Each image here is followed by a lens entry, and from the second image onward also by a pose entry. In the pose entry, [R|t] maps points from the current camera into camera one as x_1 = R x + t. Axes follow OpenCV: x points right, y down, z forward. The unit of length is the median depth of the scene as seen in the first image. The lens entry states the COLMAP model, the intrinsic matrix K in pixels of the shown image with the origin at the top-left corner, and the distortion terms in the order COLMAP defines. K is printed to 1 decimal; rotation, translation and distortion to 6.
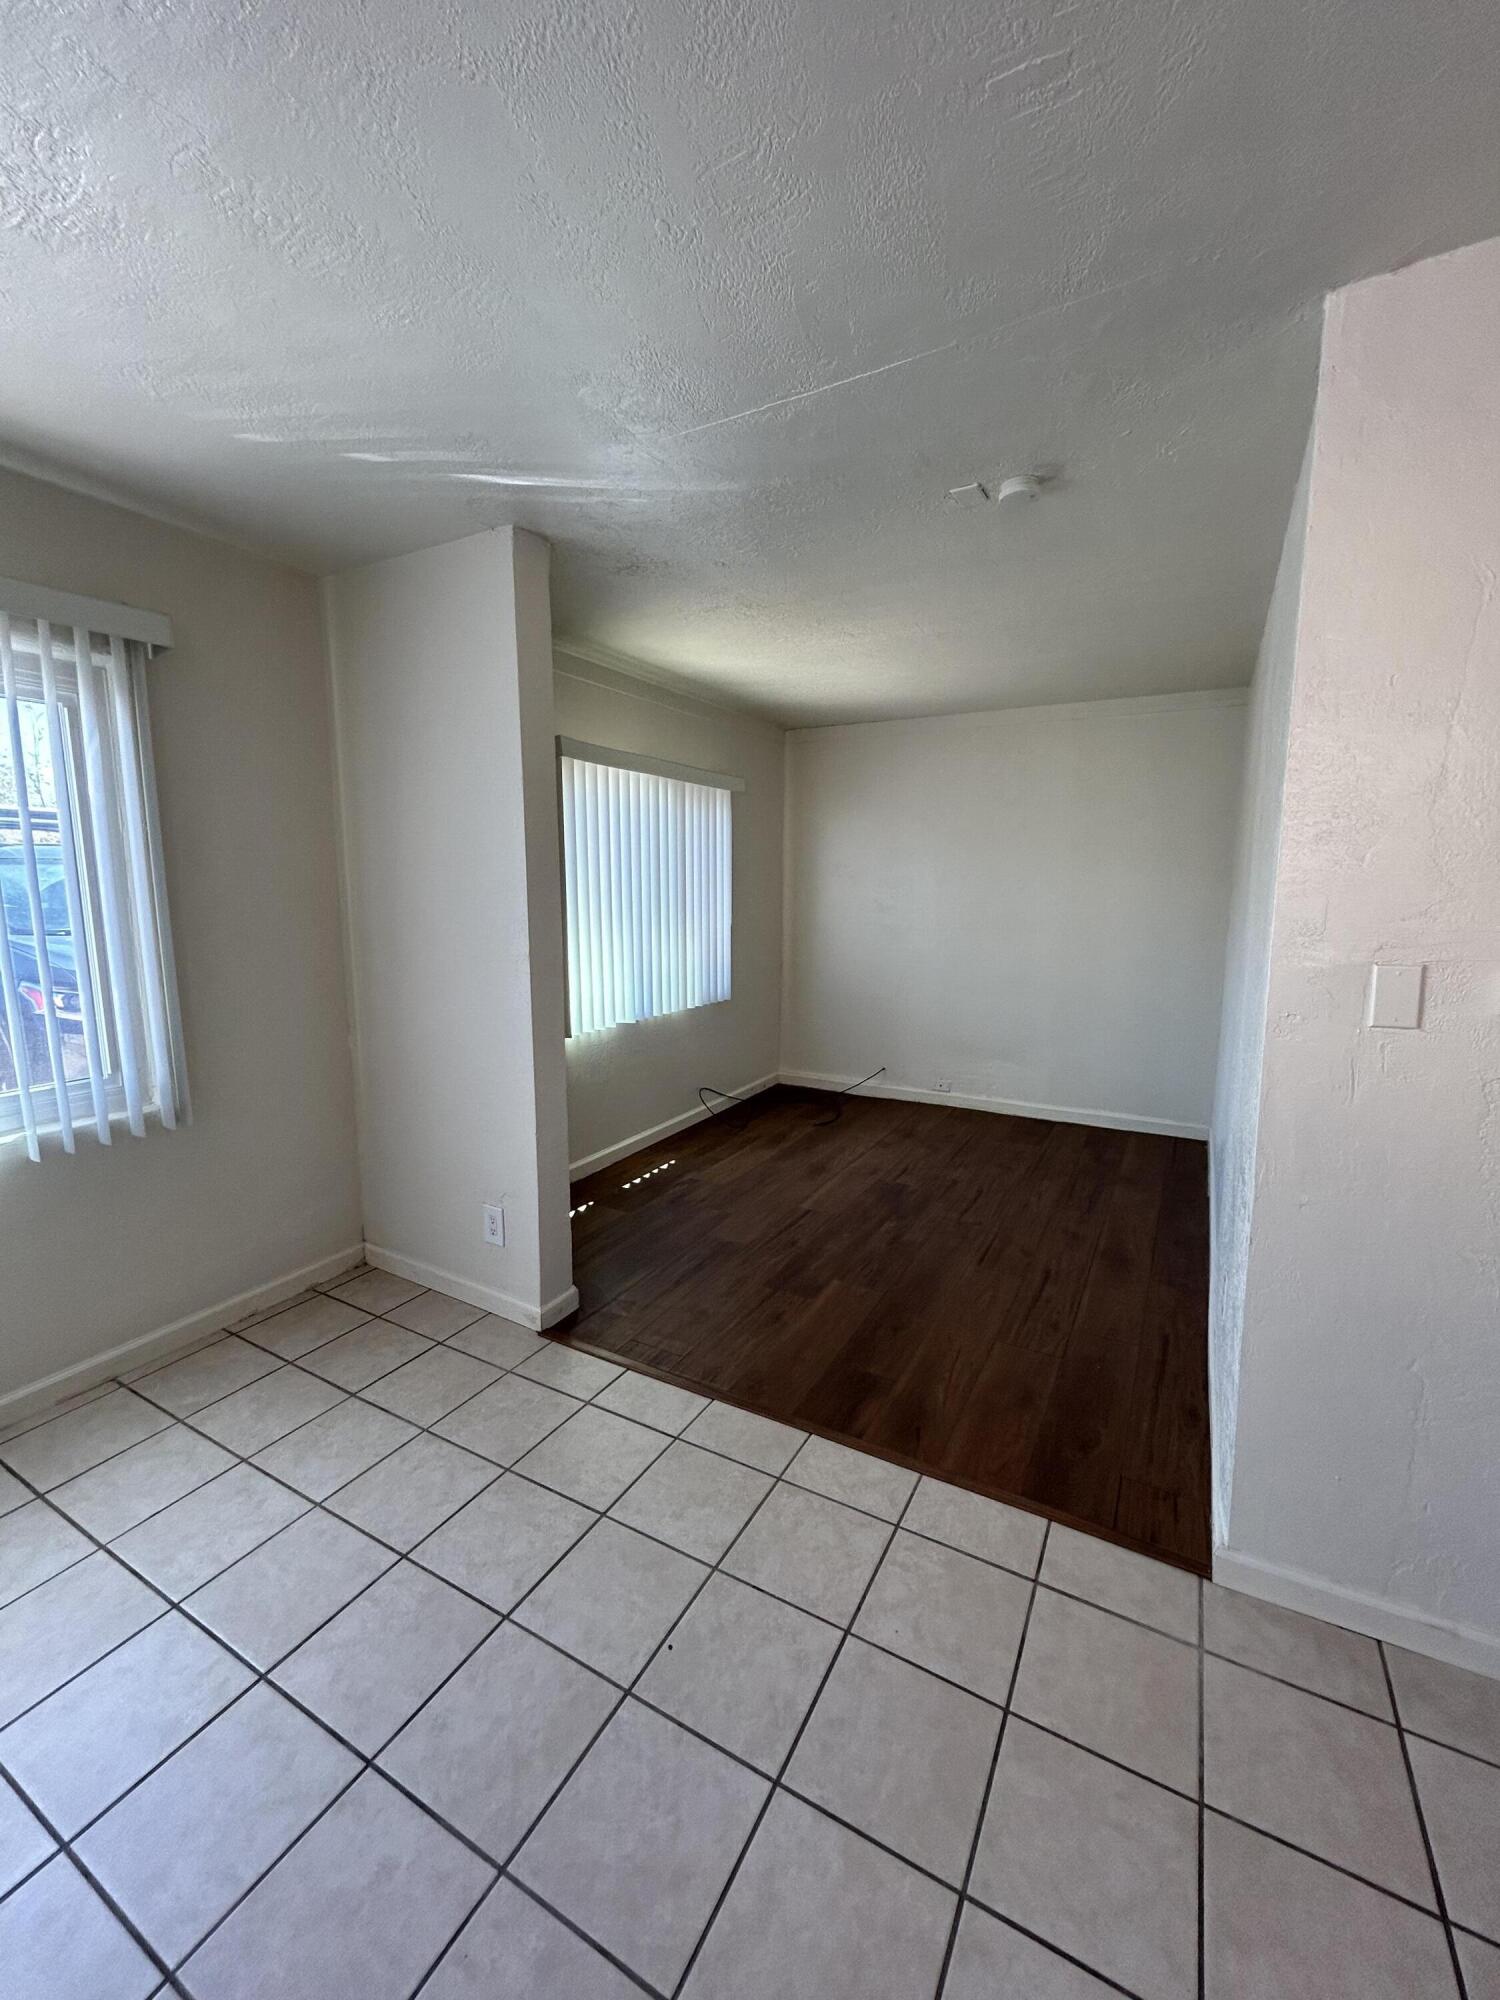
lens RADIAL K [[809.5, 0, 751.0], [0, 809.5, 993.0], [0, 0, 1]] dist [0.000592, 0.001213]
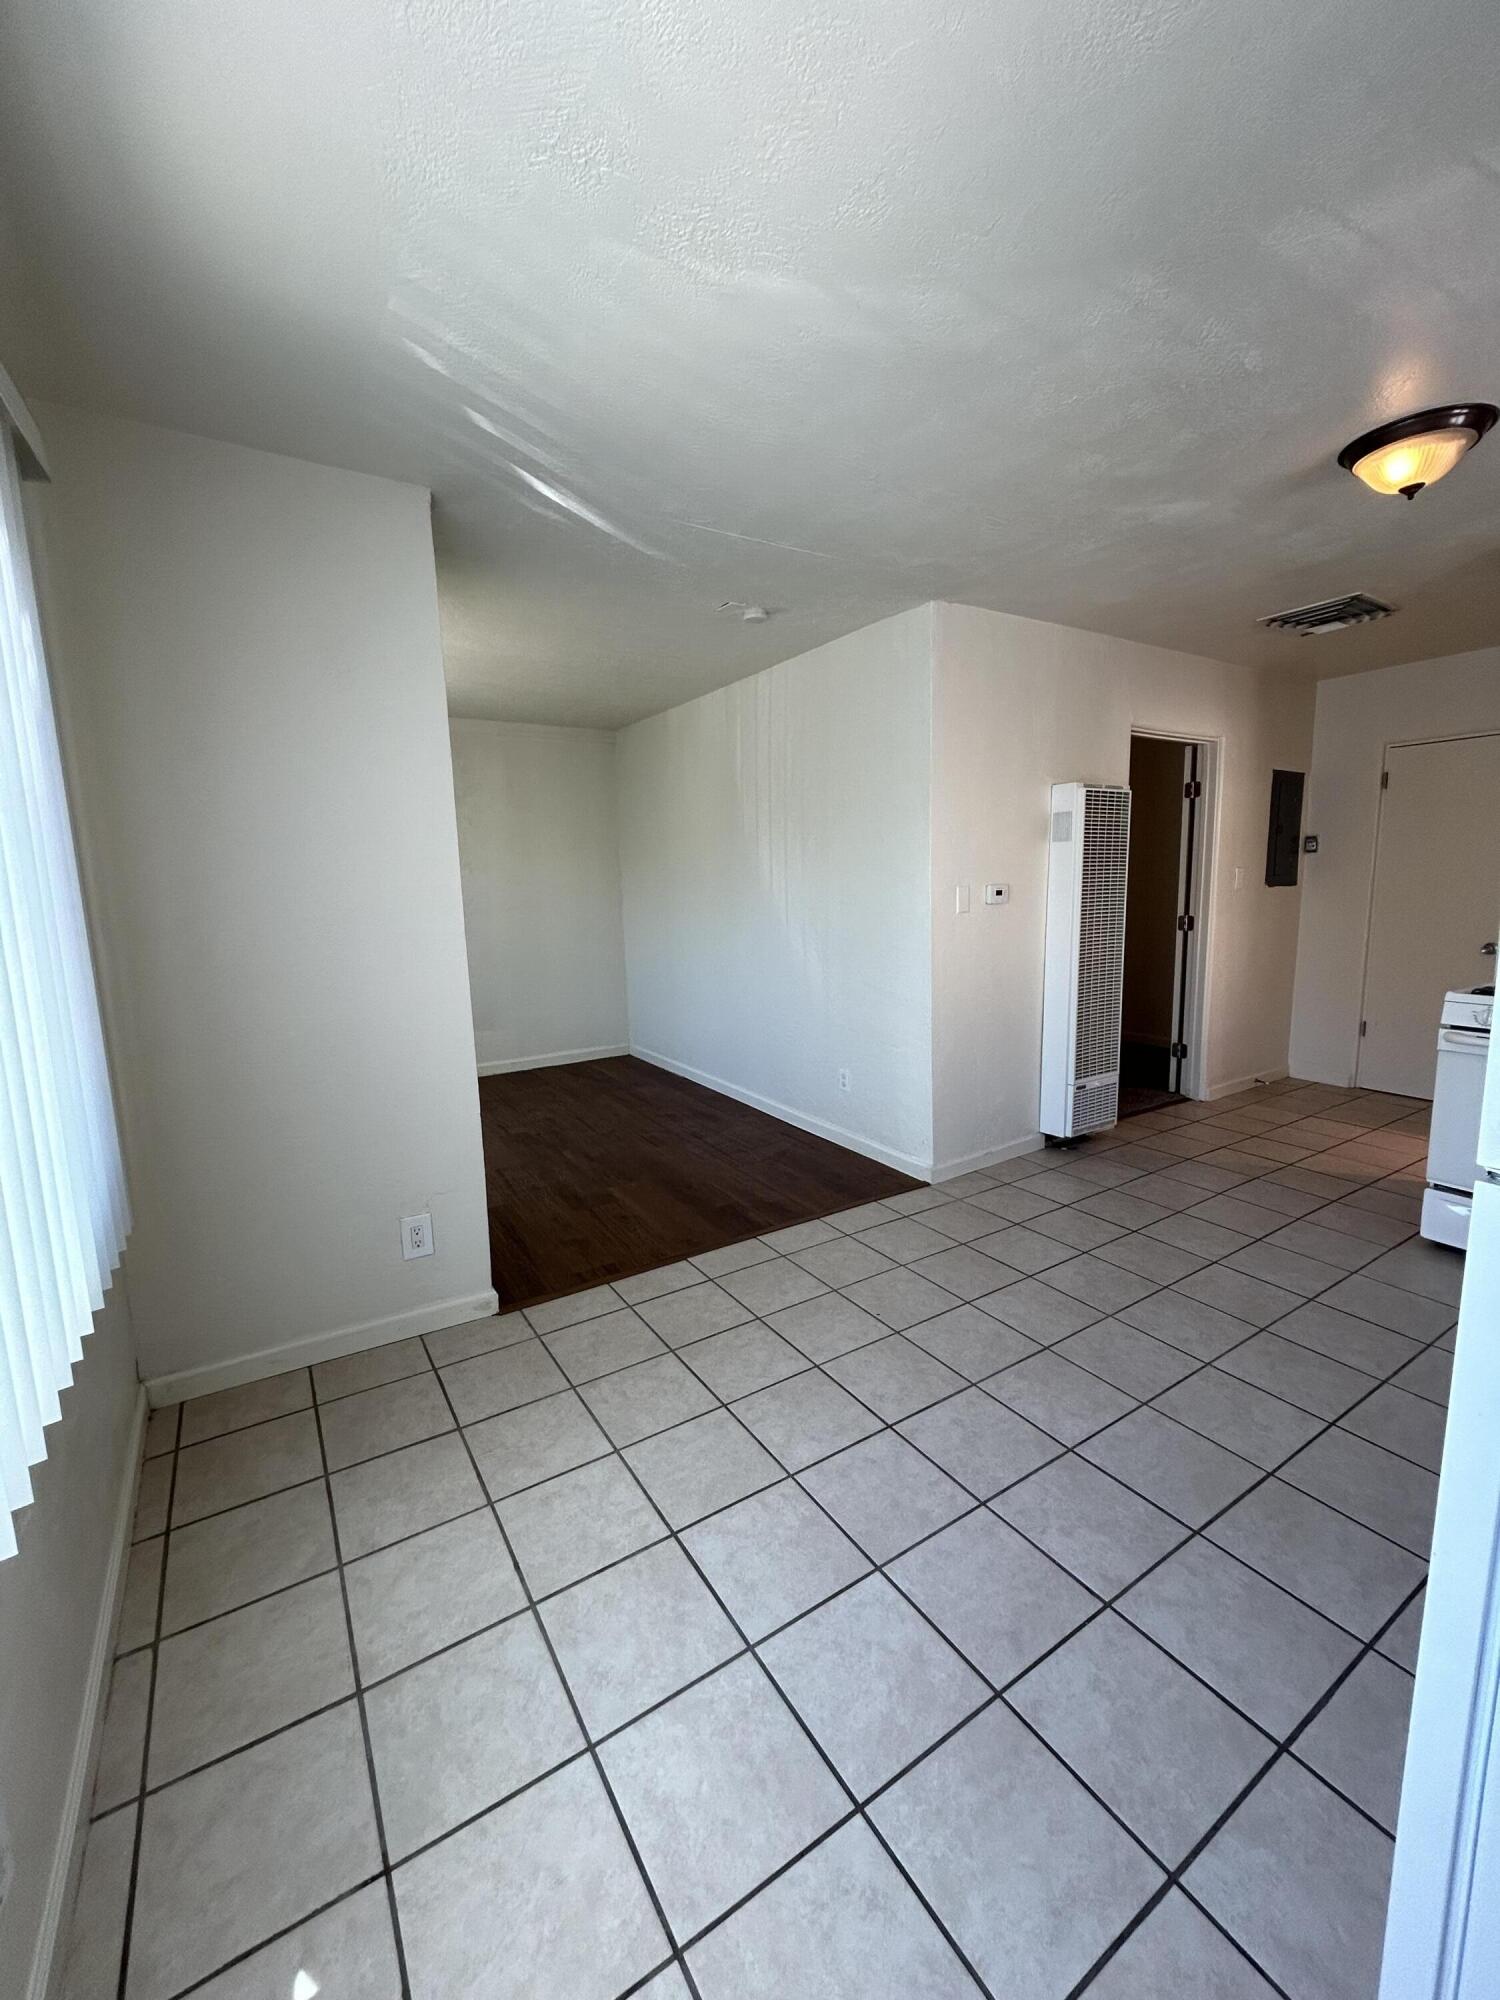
lens RADIAL K [[809.5, 0, 750.2], [0, 809.5, 989.5], [0, 0, 1]] dist [0.000592, 0.001213]
pose [[0.480882, -0.136116, 0.866155, -0.834345], [0.145619, 0.986555, 0.074191, -0.000628], [-0.864609, 0.090452, 0.494237, 0.189369]]
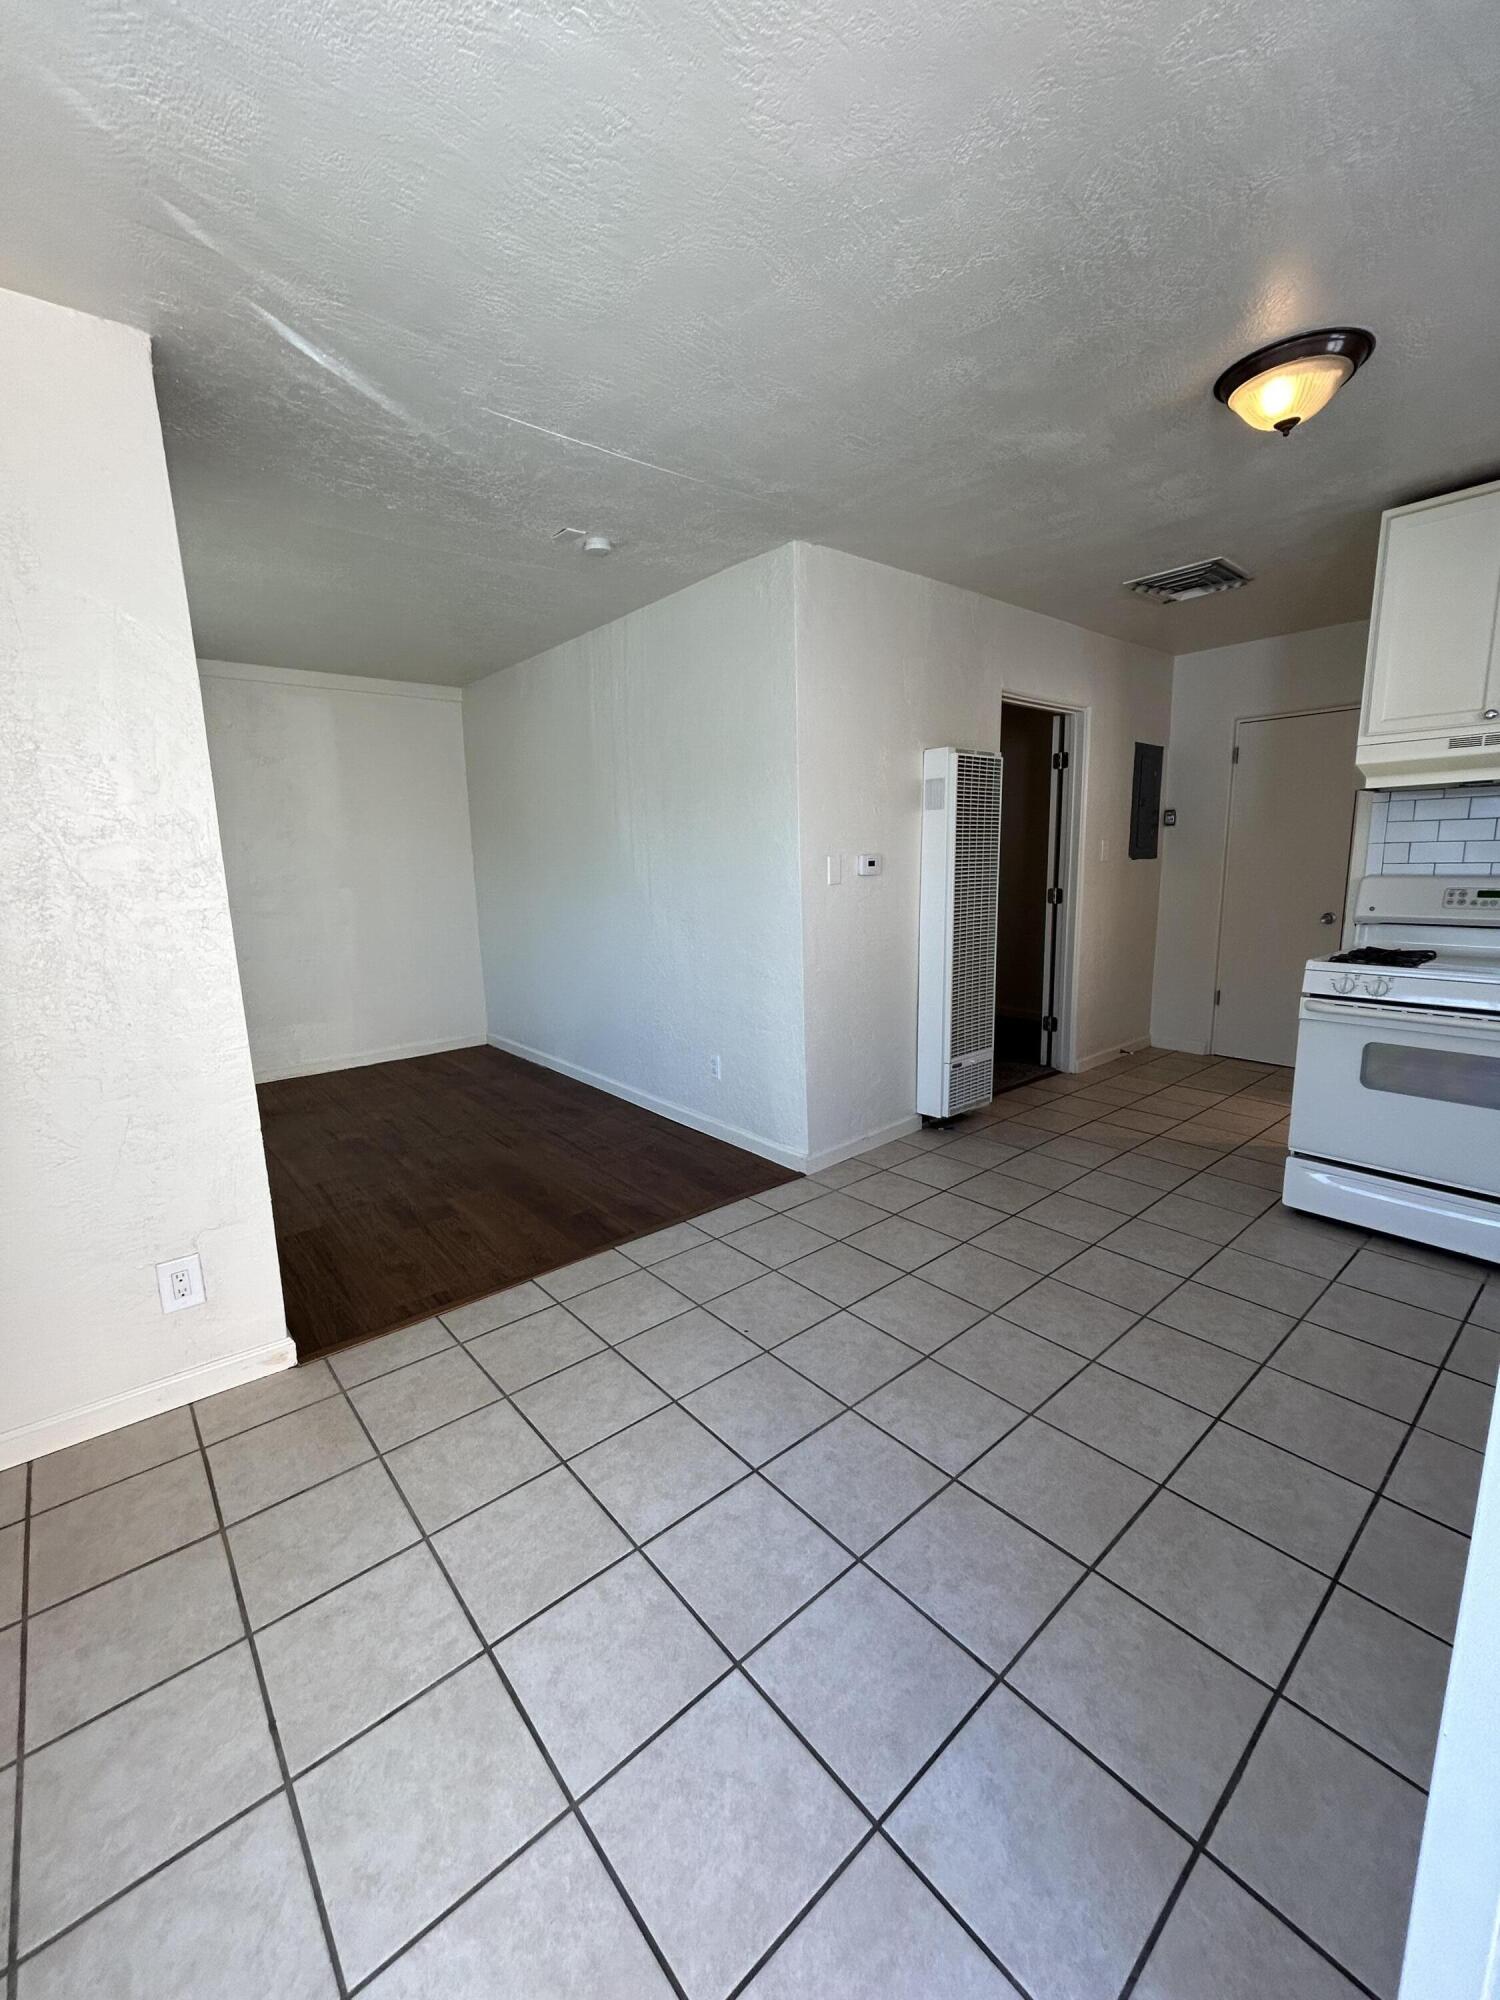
lens RADIAL K [[809.5, 0, 748.2], [0, 809.5, 989.2], [0, 0, 1]] dist [0.000592, 0.001213]
pose [[0.352867, -0.166595, 0.920723, -0.723289], [0.153006, 0.981050, 0.118871, 0.012898], [-0.923079, 0.098931, 0.371670, 0.208113]]
